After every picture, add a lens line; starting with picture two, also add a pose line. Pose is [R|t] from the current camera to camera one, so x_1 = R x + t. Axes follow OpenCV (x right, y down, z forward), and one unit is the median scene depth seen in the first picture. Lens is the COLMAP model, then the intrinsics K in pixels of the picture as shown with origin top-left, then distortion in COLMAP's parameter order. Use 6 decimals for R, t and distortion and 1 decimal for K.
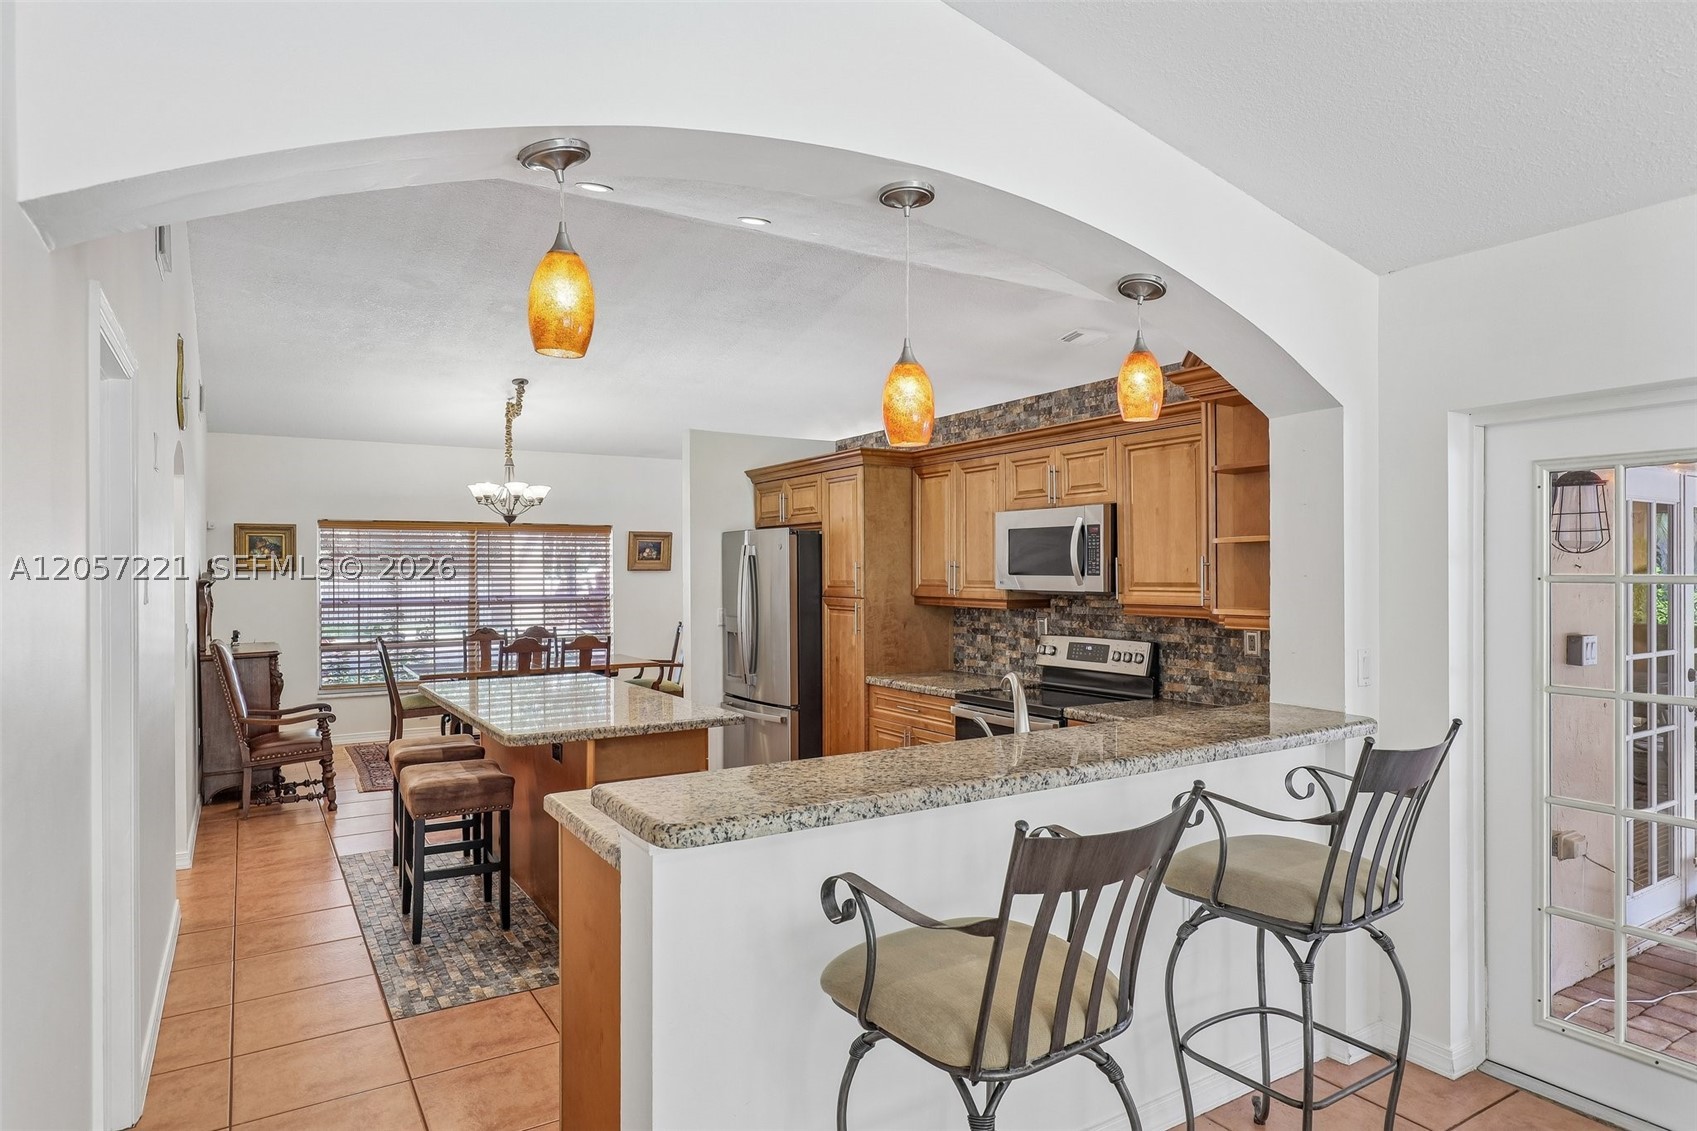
lens RADIAL K [[969.1, 0, 853.5], [0, 969.1, 568.3], [0, 0, 1]] dist [0.001179, 0.000090]
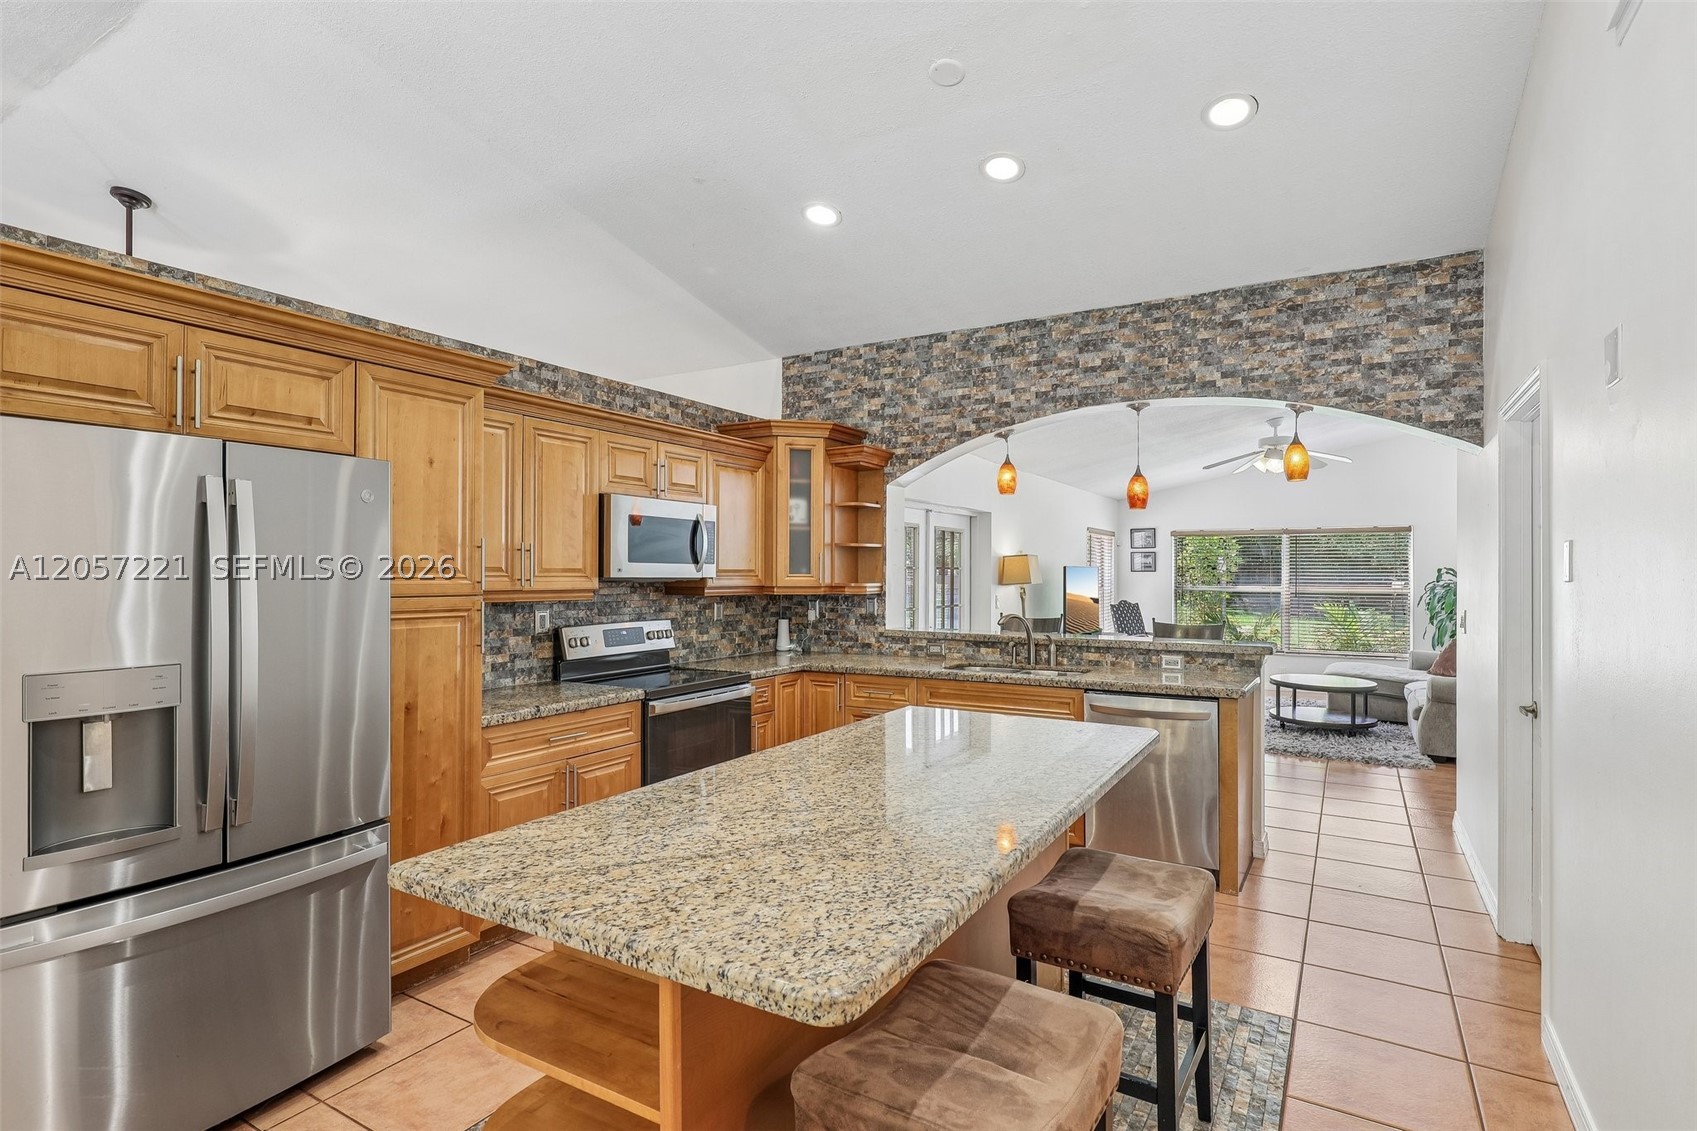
lens RADIAL K [[847.1, 0, 850.2], [0, 847.1, 570.7], [0, 0, 1]] dist [-0.000813, -0.000076]
pose [[-0.453269, 0.003433, 0.891367, -0.583422], [-0.003118, 0.999980, -0.005436, 0.016067], [-0.891368, -0.005243, -0.453250, 1.010462]]
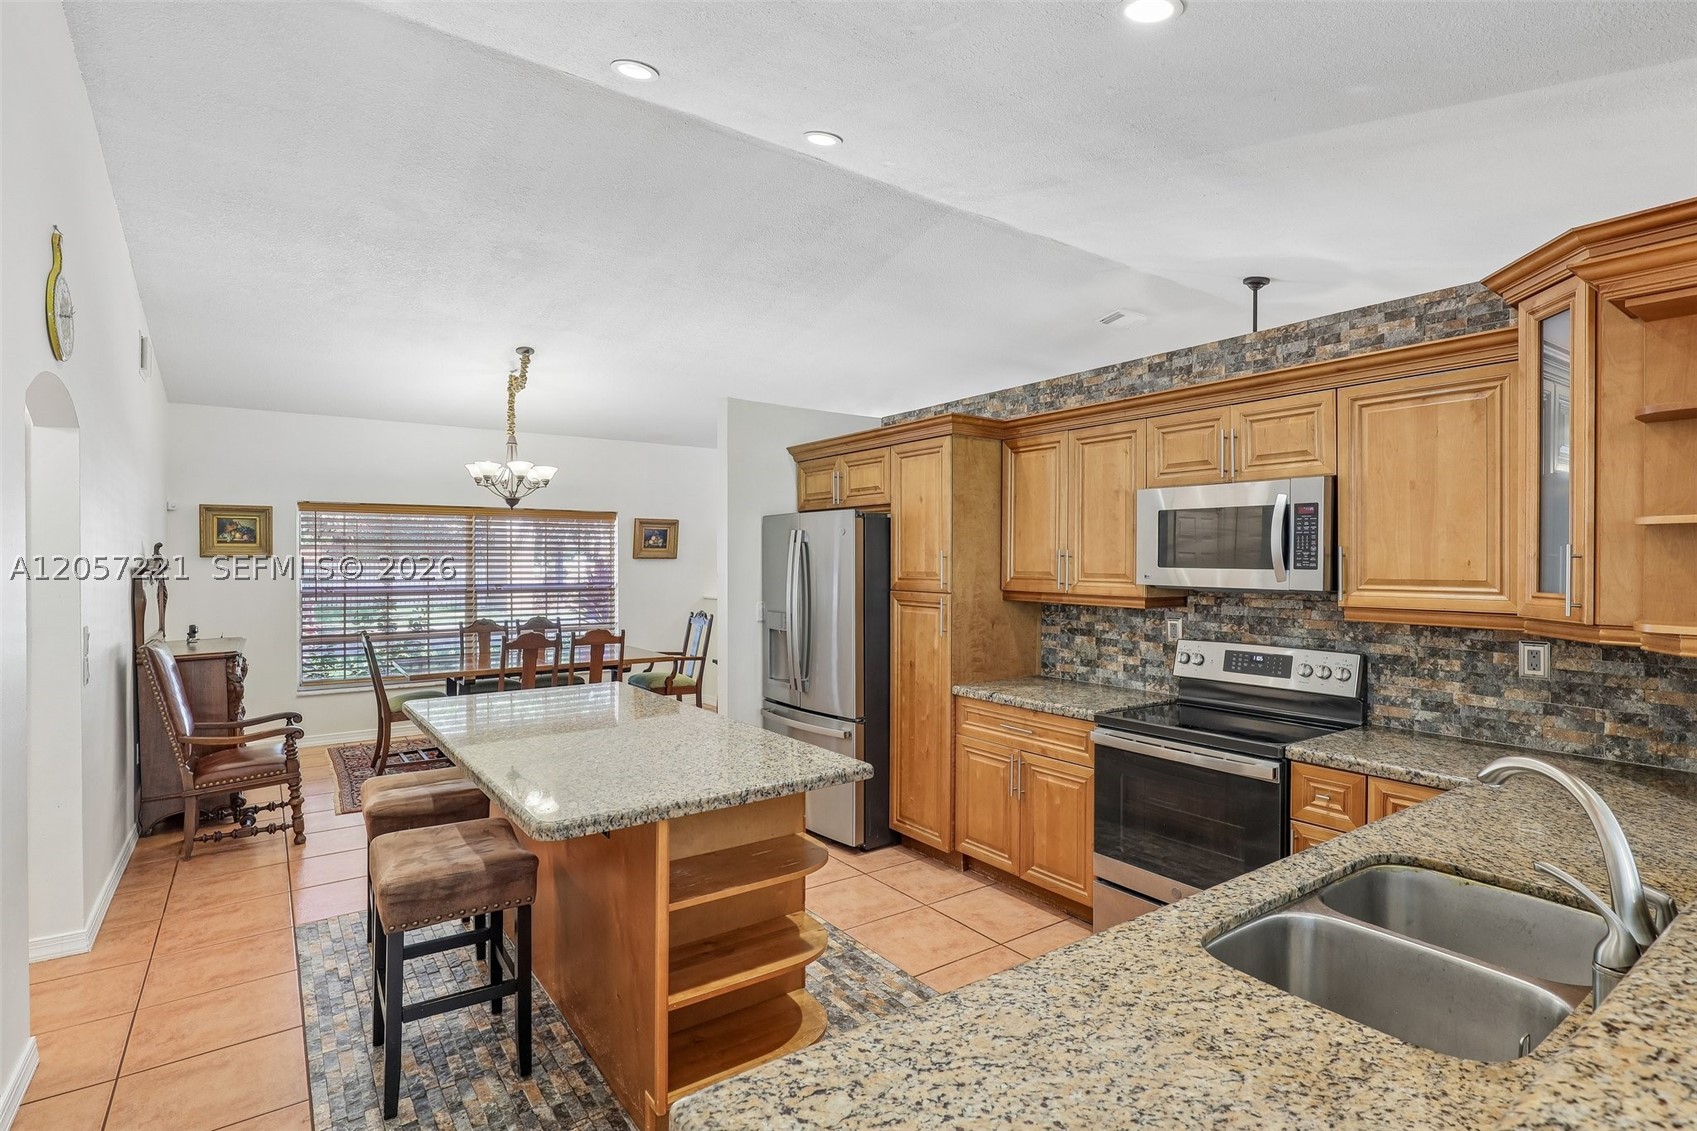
lens RADIAL K [[823.5, 0, 855.0], [0, 823.5, 564.4], [0, 0, 1]] dist [-0.001188, 0.000089]
pose [[0.997835, 0.005079, 0.065567, -0.116309], [-0.005656, 0.999947, 0.008613, -0.000161], [-0.065520, -0.008965, 0.997811, 0.284315]]
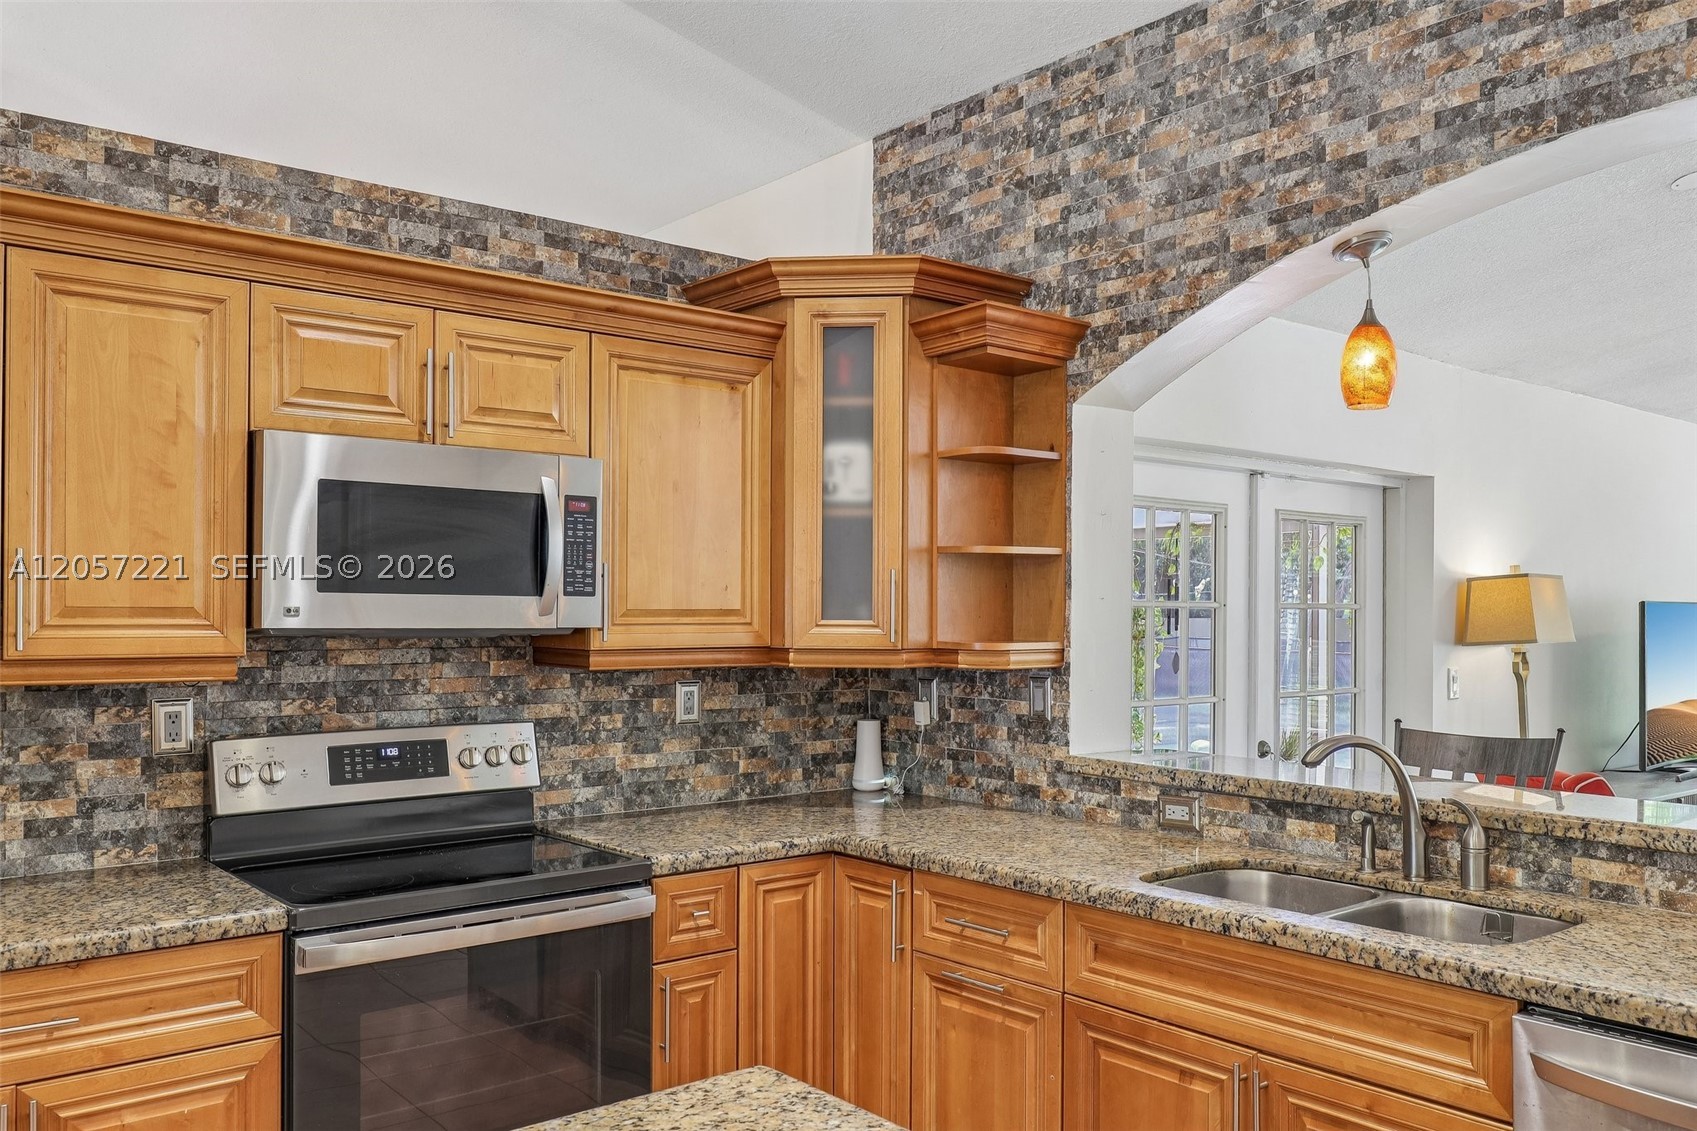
lens RADIAL K [[1346.0, 0, 851.1], [0, 1346.0, 606.9], [0, 0, 1]] dist [-0.001493, 0.001081]
pose [[-0.125970, 0.004185, 0.992025, -0.360602], [-0.006078, 0.999969, -0.004990, 0.012080], [-0.992015, -0.006658, -0.125941, 0.726383]]
